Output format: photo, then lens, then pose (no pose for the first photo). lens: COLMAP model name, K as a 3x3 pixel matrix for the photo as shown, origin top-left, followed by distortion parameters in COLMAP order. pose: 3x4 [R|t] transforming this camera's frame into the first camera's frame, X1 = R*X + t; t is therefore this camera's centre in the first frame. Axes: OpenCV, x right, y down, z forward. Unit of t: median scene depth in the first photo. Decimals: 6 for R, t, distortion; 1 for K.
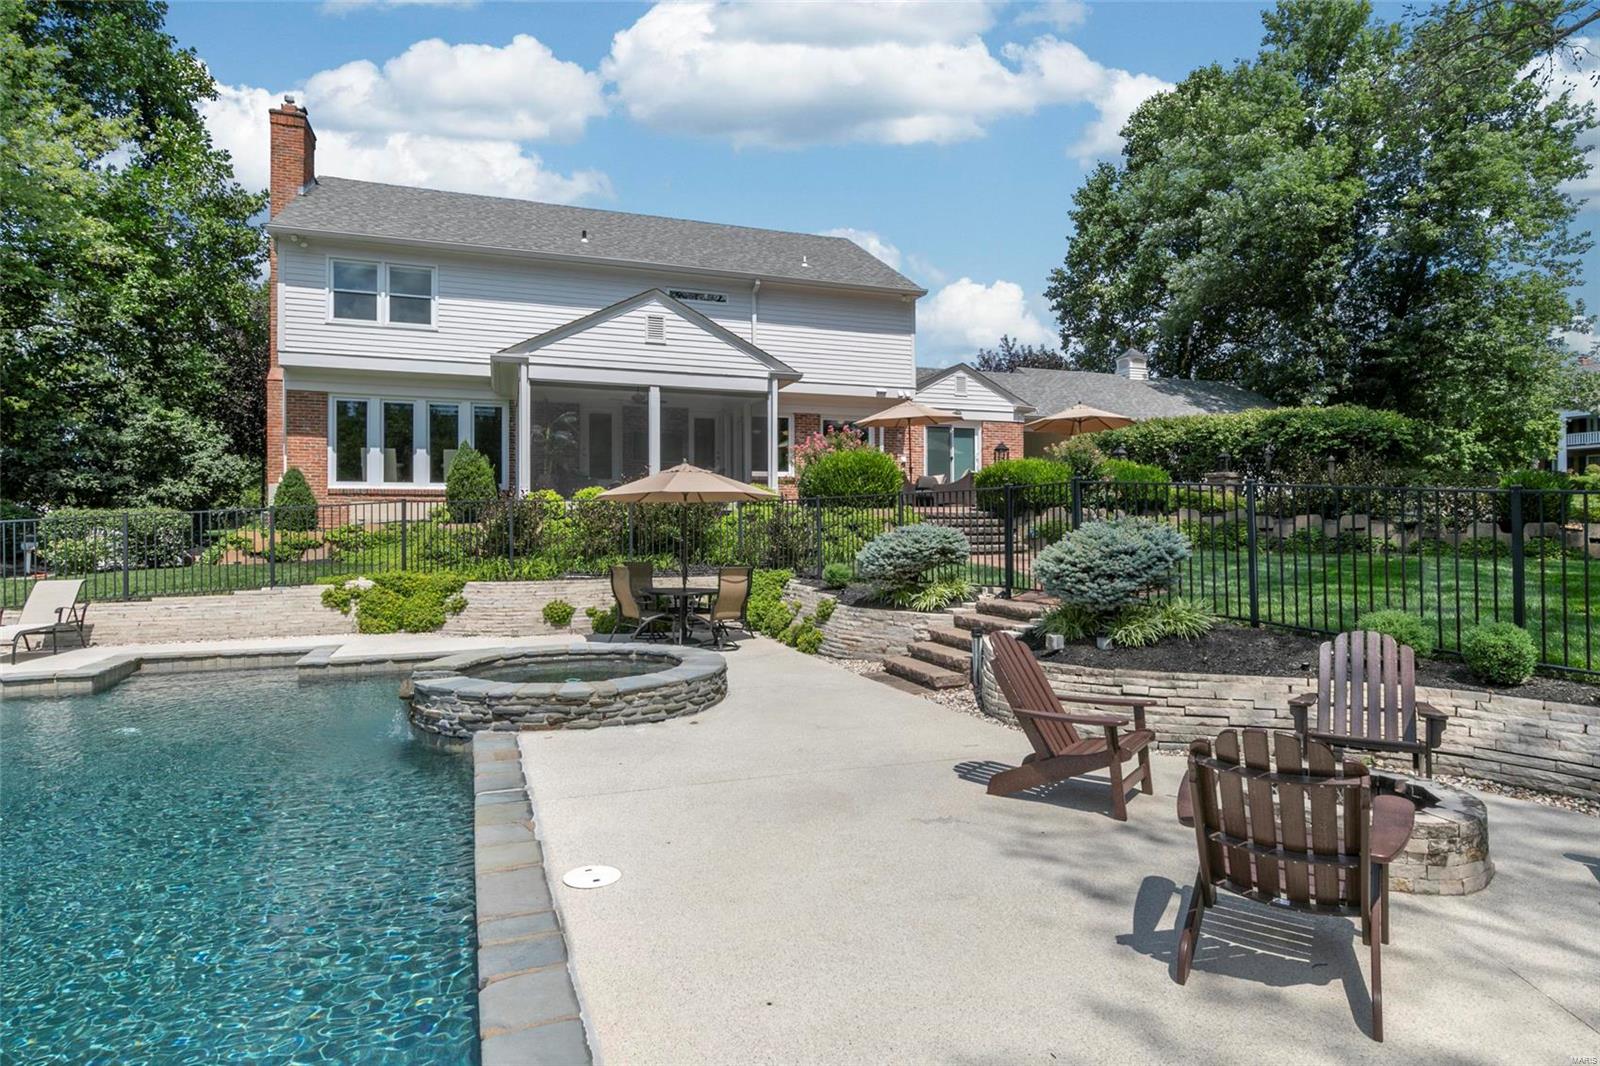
lens RADIAL K [[835.9, 0, 786.6], [0, 835.9, 517.2], [0, 0, 1]] dist [0.005127, 0.000839]
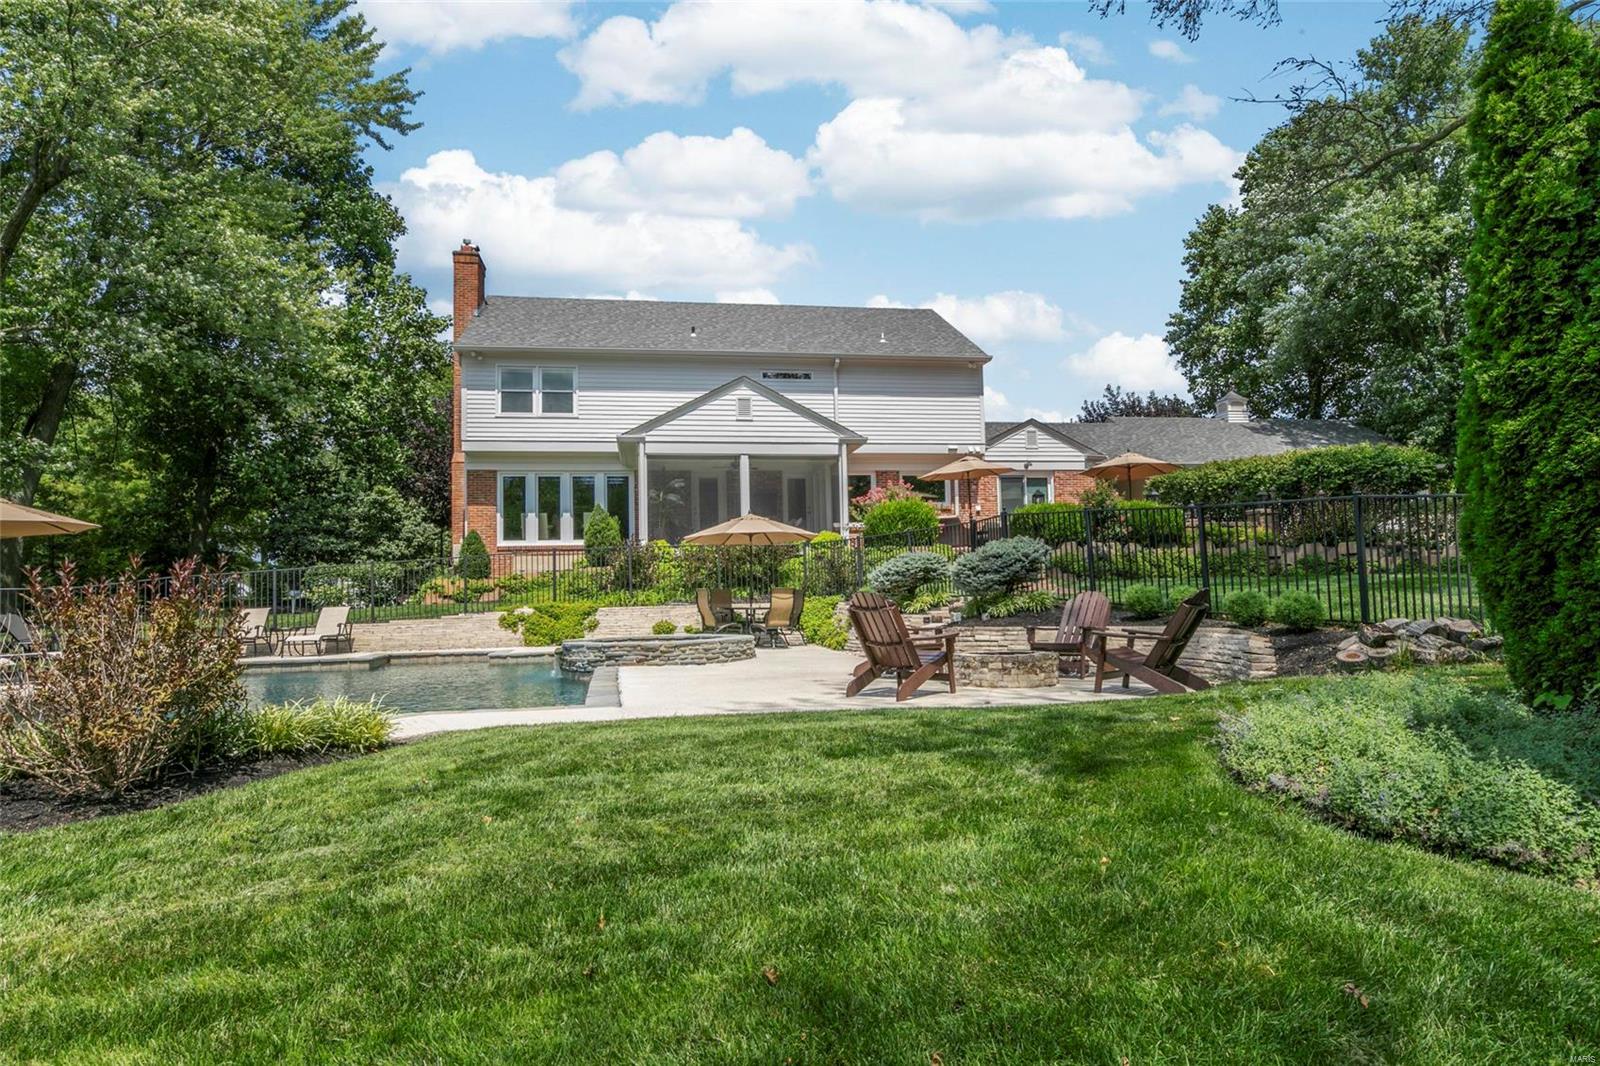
lens RADIAL K [[924.0, 0, 792.7], [0, 924.0, 540.2], [0, 0, 1]] dist [0.007557, 0.001294]
pose [[0.984706, -0.028654, -0.171853, 0.131684], [0.020322, 0.998540, -0.050049, 0.035678], [0.173036, 0.045792, 0.983850, -0.297021]]
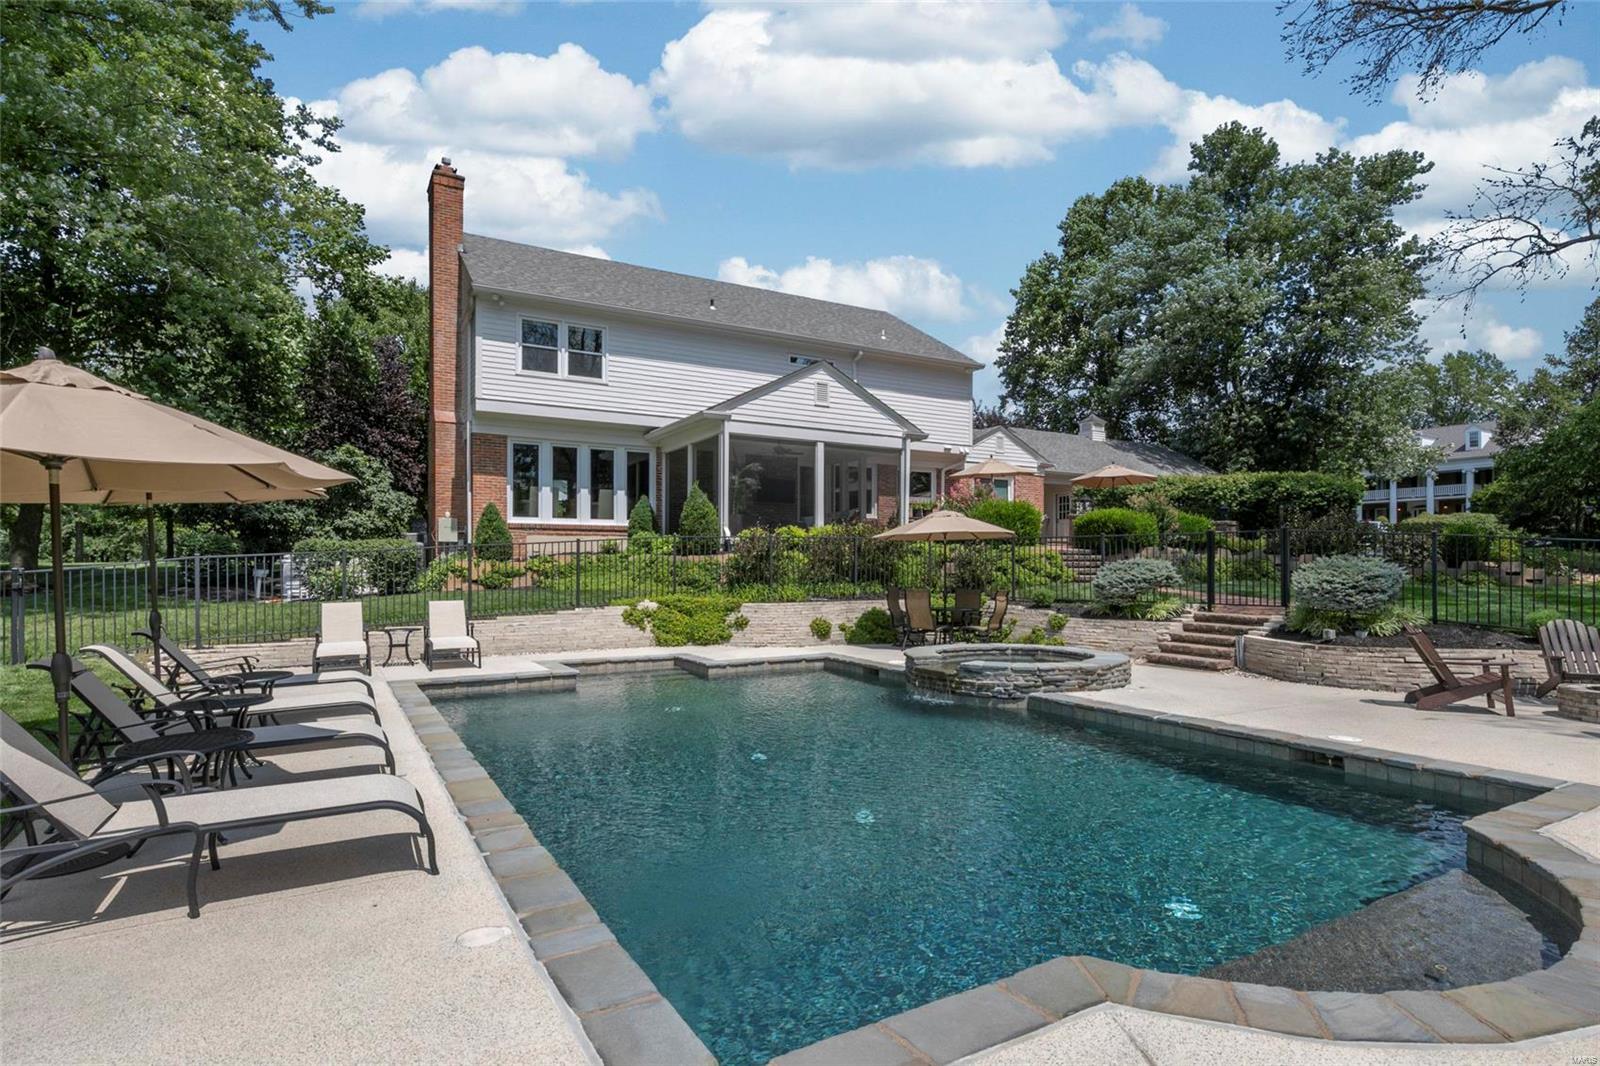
lens RADIAL K [[819.3, 0, 776.7], [0, 819.3, 558.0], [0, 0, 1]] dist [0.005007, -0.000803]
pose [[0.984859, 0.007688, 0.173186, -0.388163], [-0.008457, 0.999957, 0.003703, 0.004827], [-0.173150, -0.005112, 0.984882, -0.129501]]
